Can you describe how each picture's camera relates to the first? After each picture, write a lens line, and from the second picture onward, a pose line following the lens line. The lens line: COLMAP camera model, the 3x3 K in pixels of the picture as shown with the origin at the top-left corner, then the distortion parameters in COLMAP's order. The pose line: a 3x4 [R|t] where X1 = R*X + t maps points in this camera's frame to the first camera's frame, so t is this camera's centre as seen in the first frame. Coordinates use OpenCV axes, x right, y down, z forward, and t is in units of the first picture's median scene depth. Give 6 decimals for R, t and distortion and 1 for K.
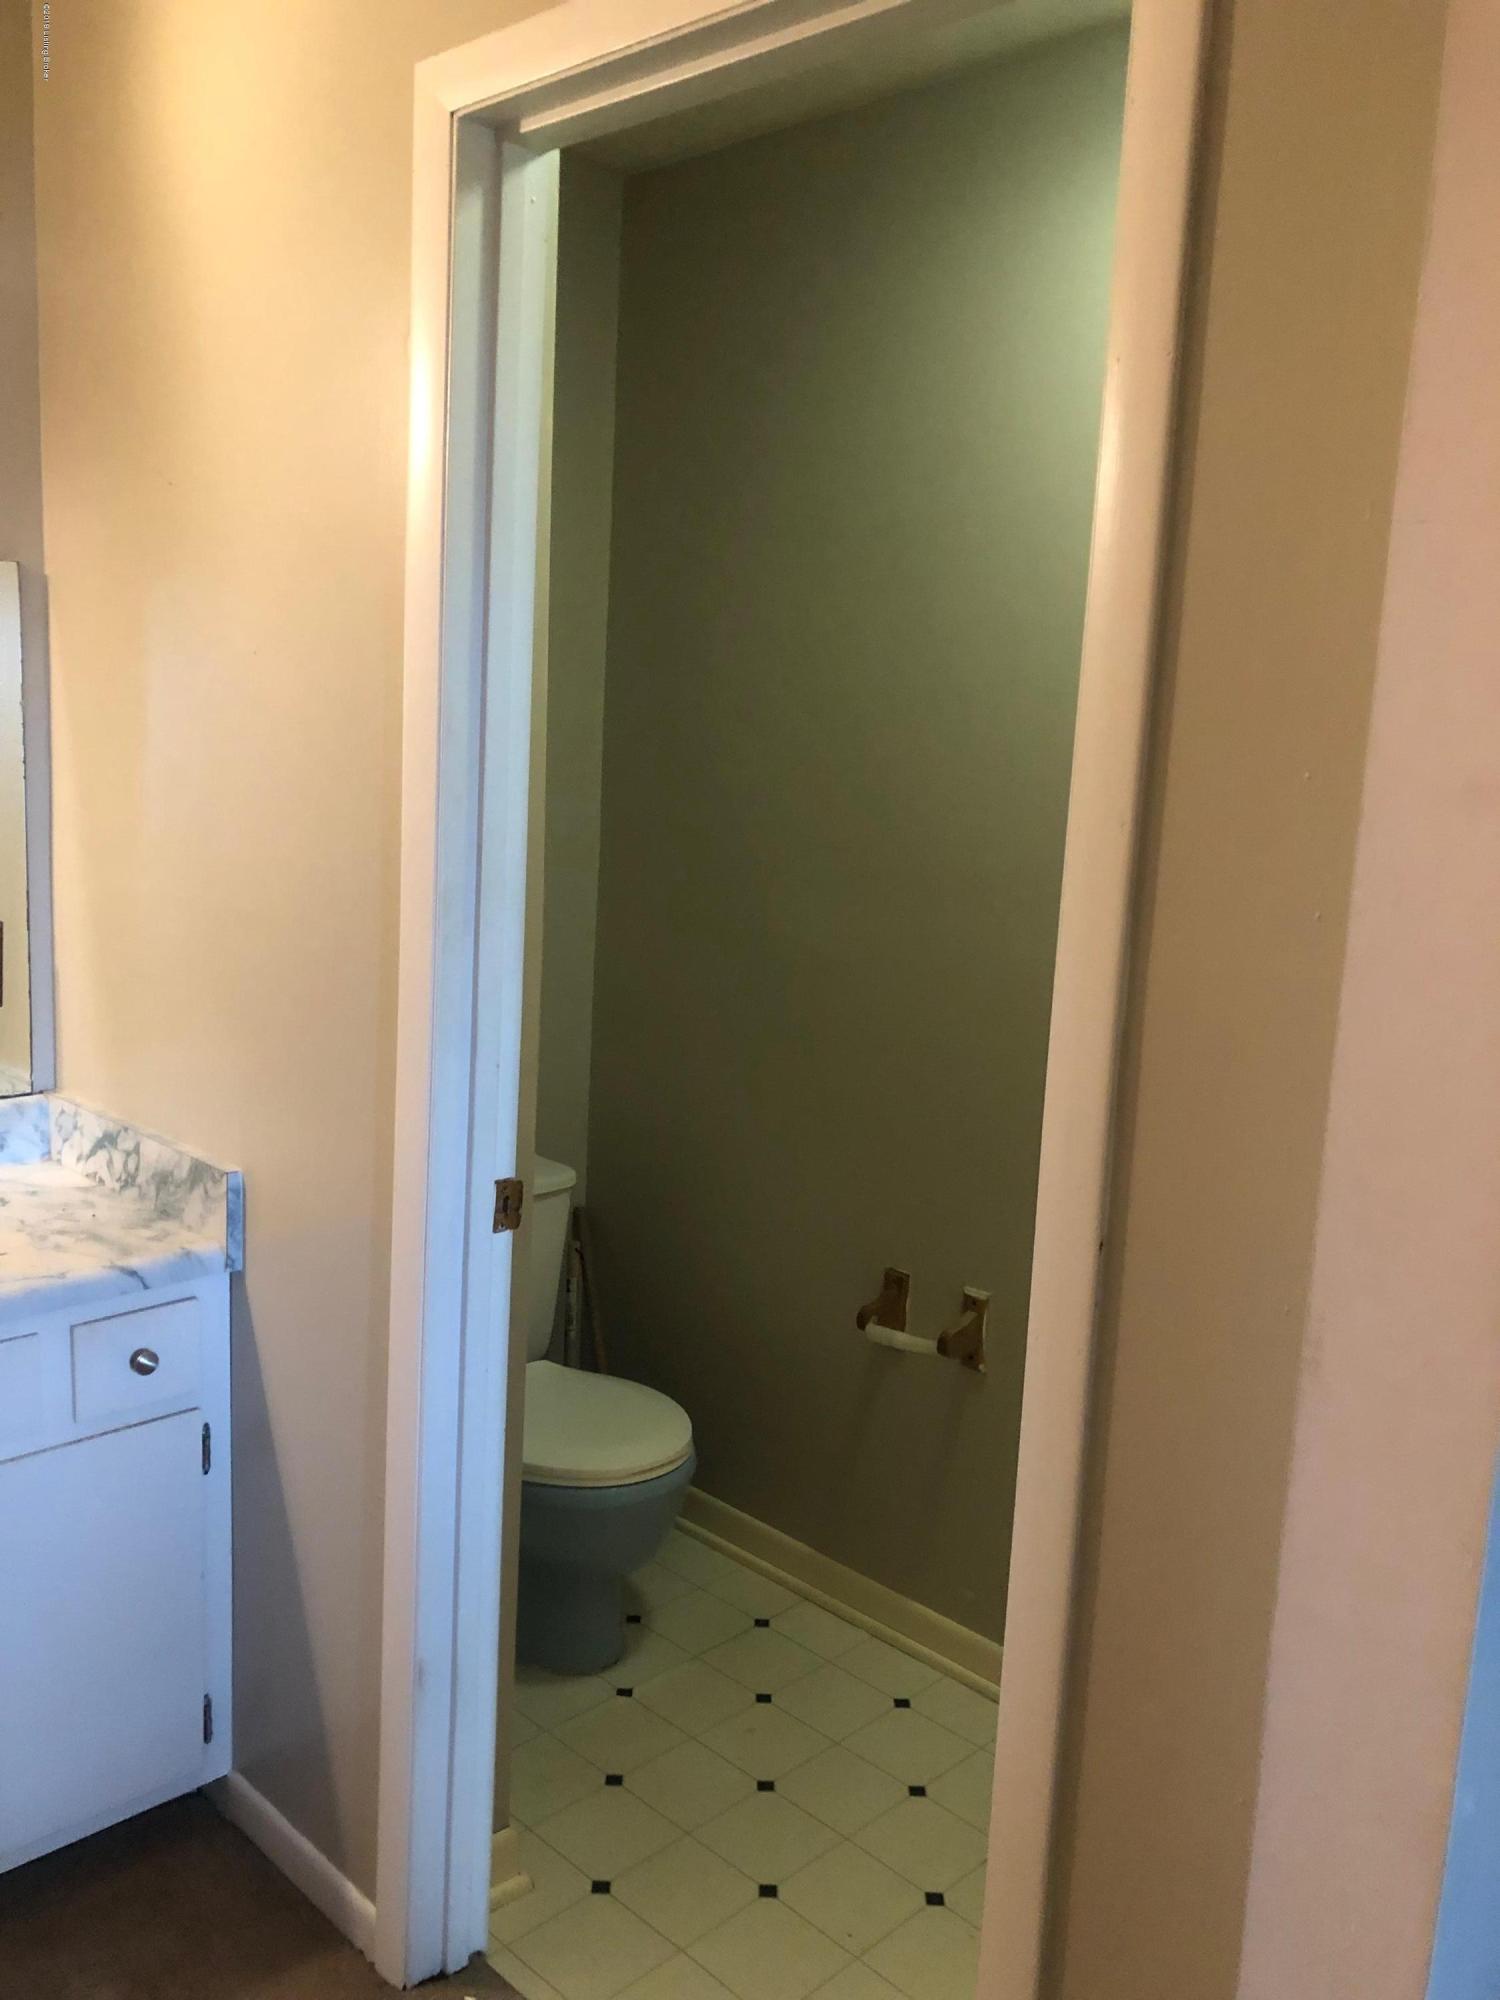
lens RADIAL K [[1644.6, 0, 759.9], [0, 1644.6, 980.7], [0, 0, 1]] dist [0.050646, -0.043910]
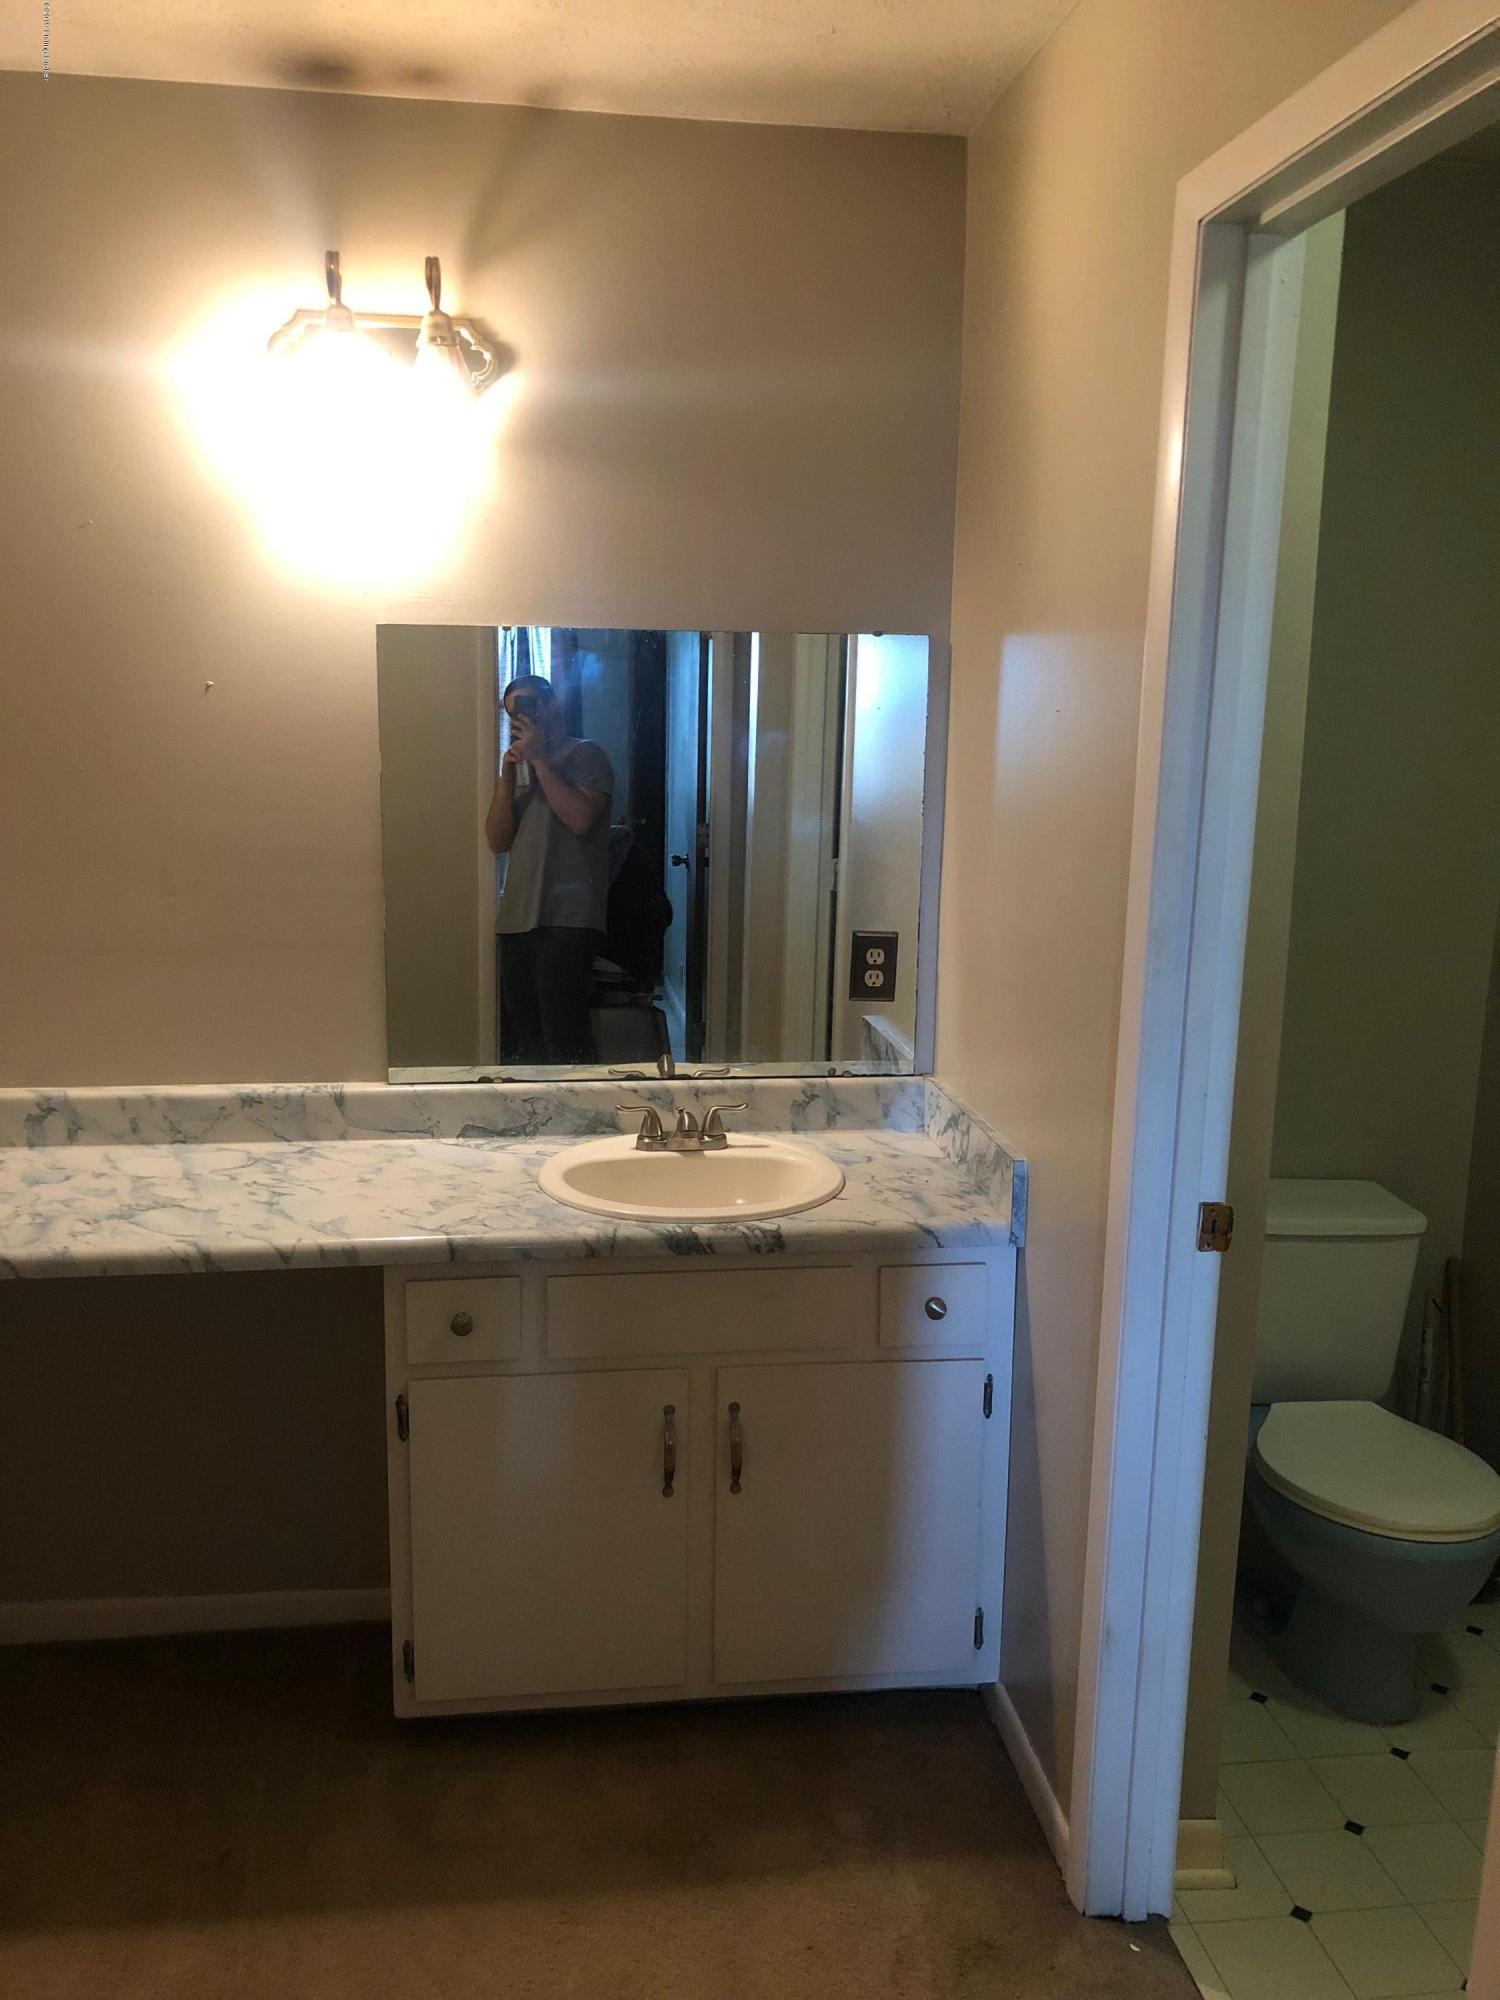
lens RADIAL K [[1644.6, 0, 753.2], [0, 1644.6, 993.6], [0, 0, 1]] dist [0.050646, -0.043910]
pose [[0.792436, 0.078902, -0.604831, 0.210340], [-0.077053, 0.996603, 0.029056, -0.018583], [0.605069, 0.023579, 0.795824, -0.025158]]
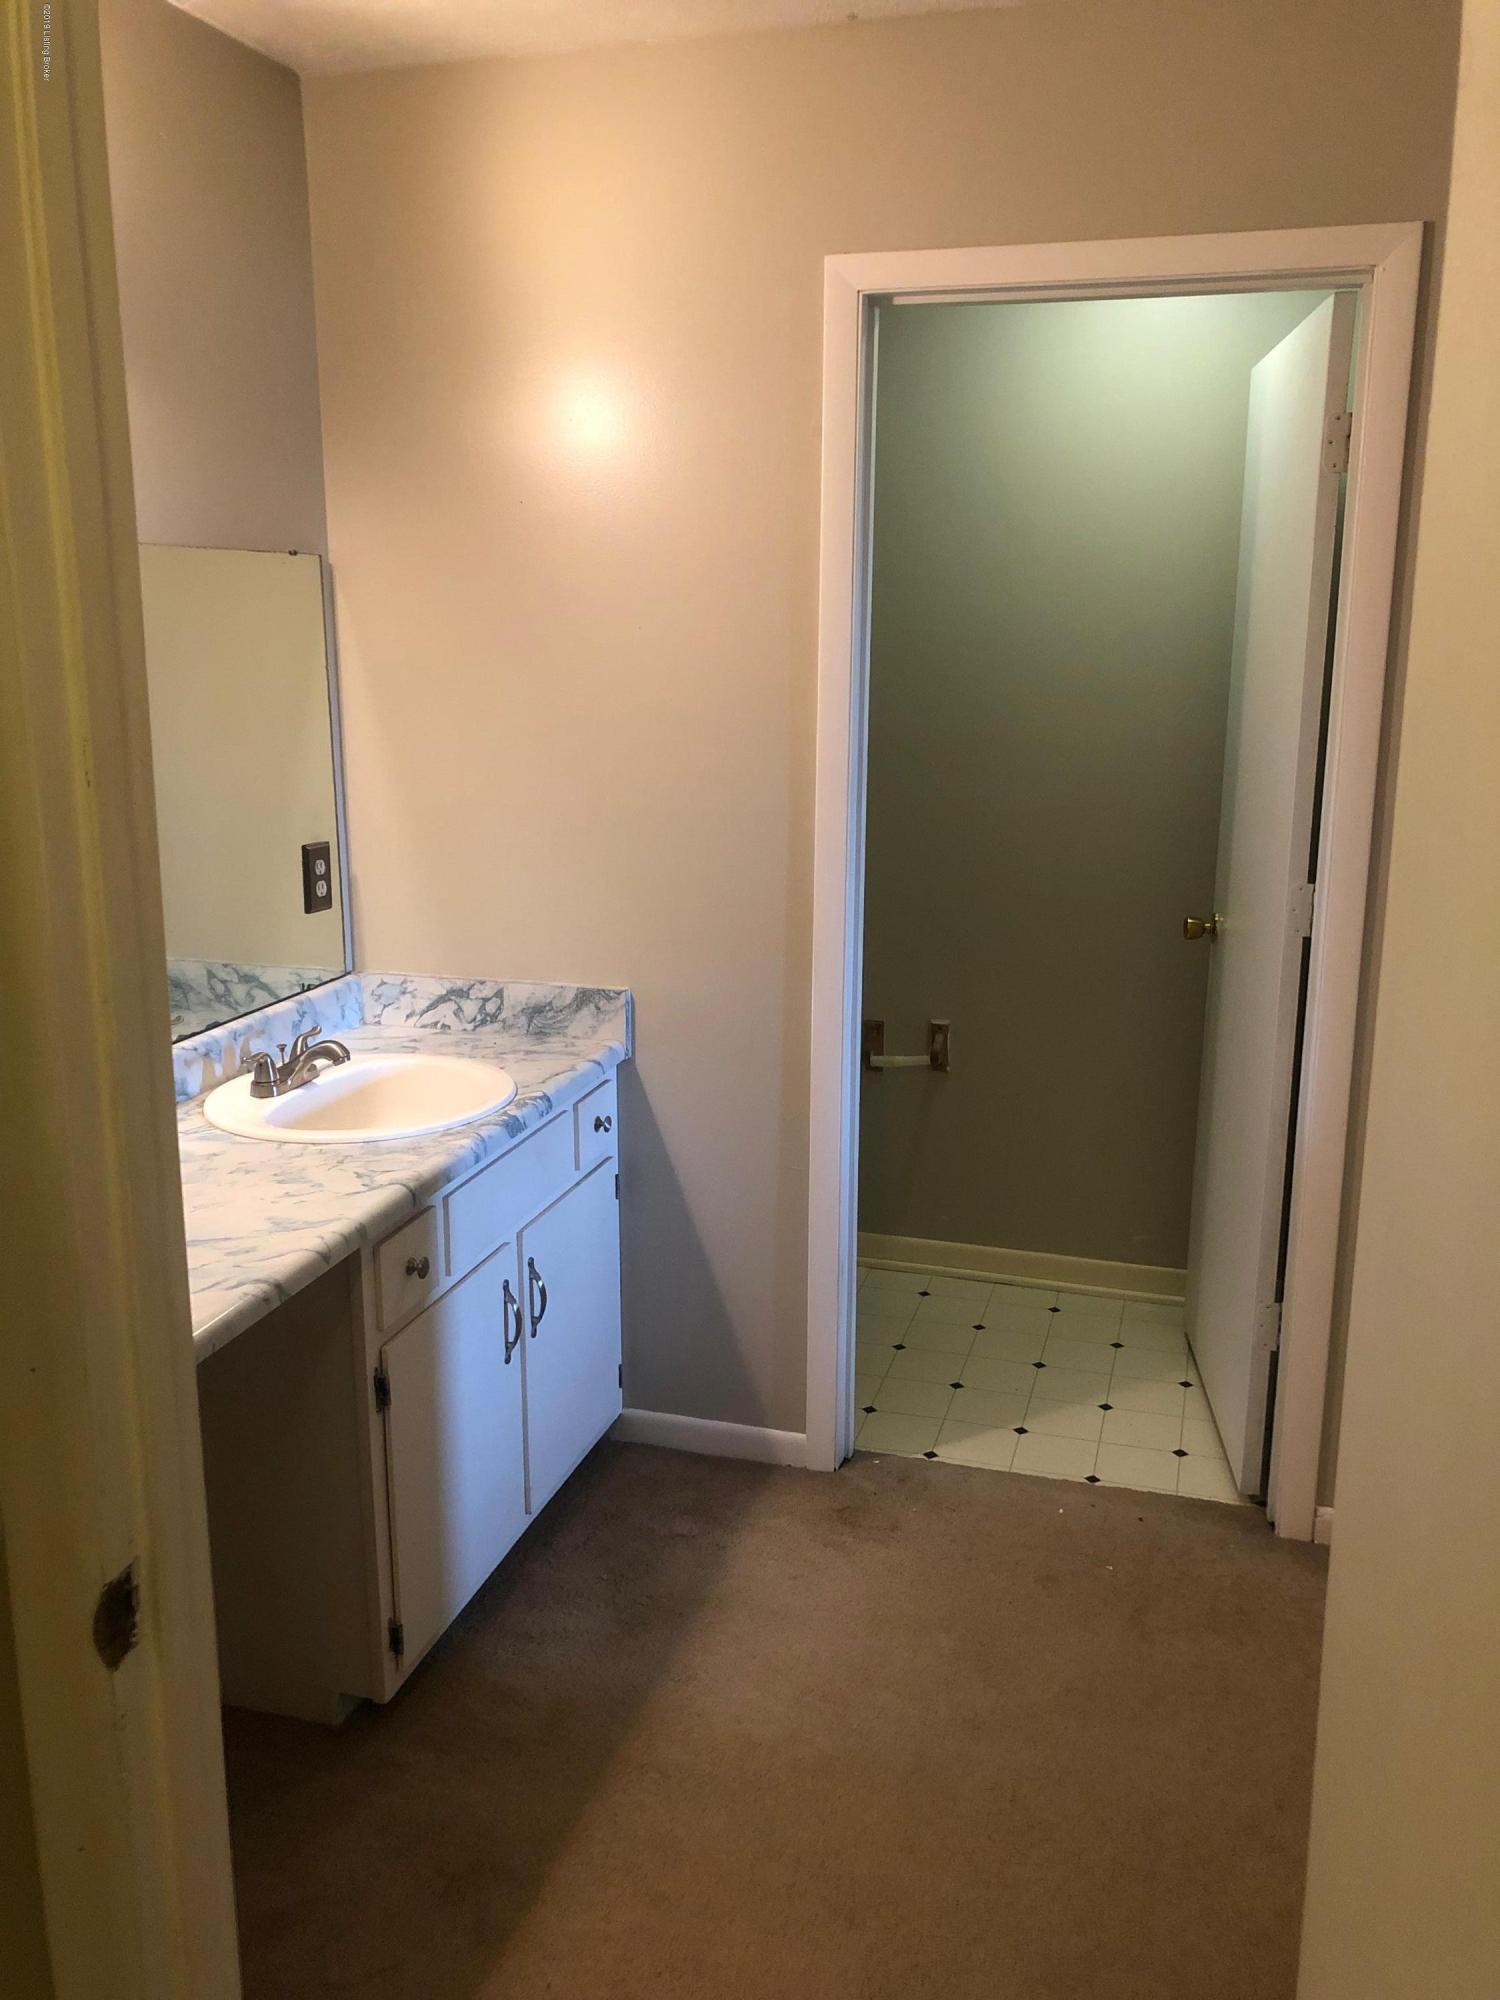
lens RADIAL K [[1644.6, 0, 810.0], [0, 1644.6, 981.3], [0, 0, 1]] dist [0.050646, -0.043910]
pose [[0.864130, -0.146133, 0.481586, -0.839177], [0.110017, 0.988622, 0.102581, -0.019816], [-0.491097, -0.035661, 0.870375, -0.313527]]
